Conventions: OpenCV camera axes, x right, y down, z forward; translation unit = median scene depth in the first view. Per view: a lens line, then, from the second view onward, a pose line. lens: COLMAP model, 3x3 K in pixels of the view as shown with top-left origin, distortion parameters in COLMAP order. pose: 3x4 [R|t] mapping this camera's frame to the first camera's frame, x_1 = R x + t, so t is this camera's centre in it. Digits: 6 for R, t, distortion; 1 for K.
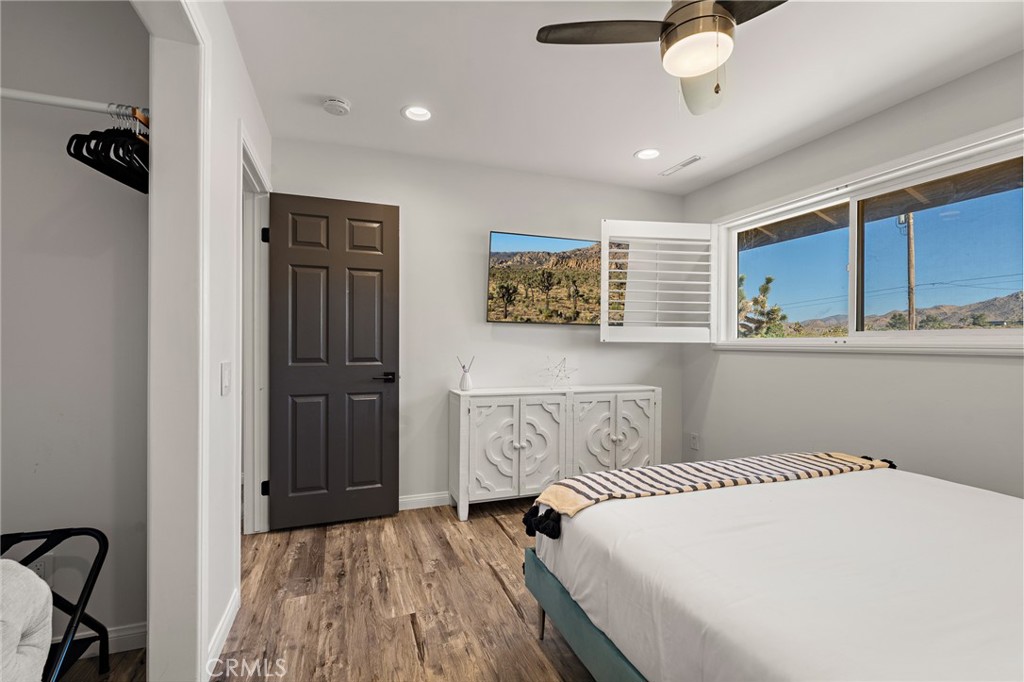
lens RADIAL K [[453.5, 0, 505.1], [0, 453.5, 339.9], [0, 0, 1]] dist [-0.003683, 0.000489]
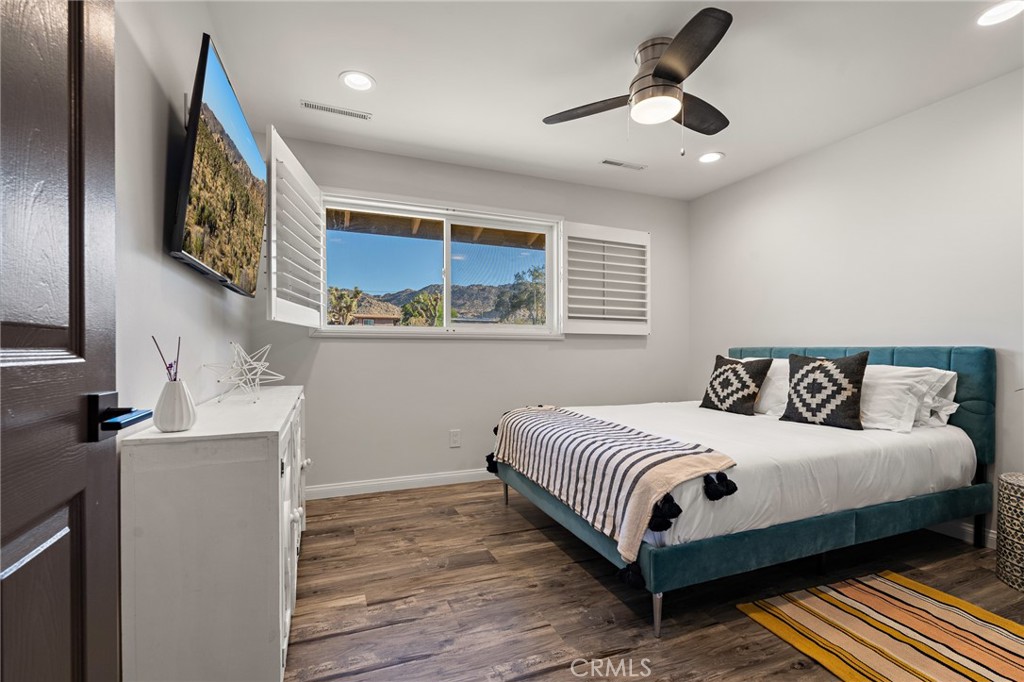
lens RADIAL K [[453.5, 0, 506.6], [0, 453.5, 348.7], [0, 0, 1]] dist [-0.003683, 0.000489]
pose [[-0.032648, -0.006716, 0.999444, -0.496947], [-0.008046, 0.999947, 0.006457, 0.042899], [-0.999435, -0.007831, -0.032700, 0.809134]]
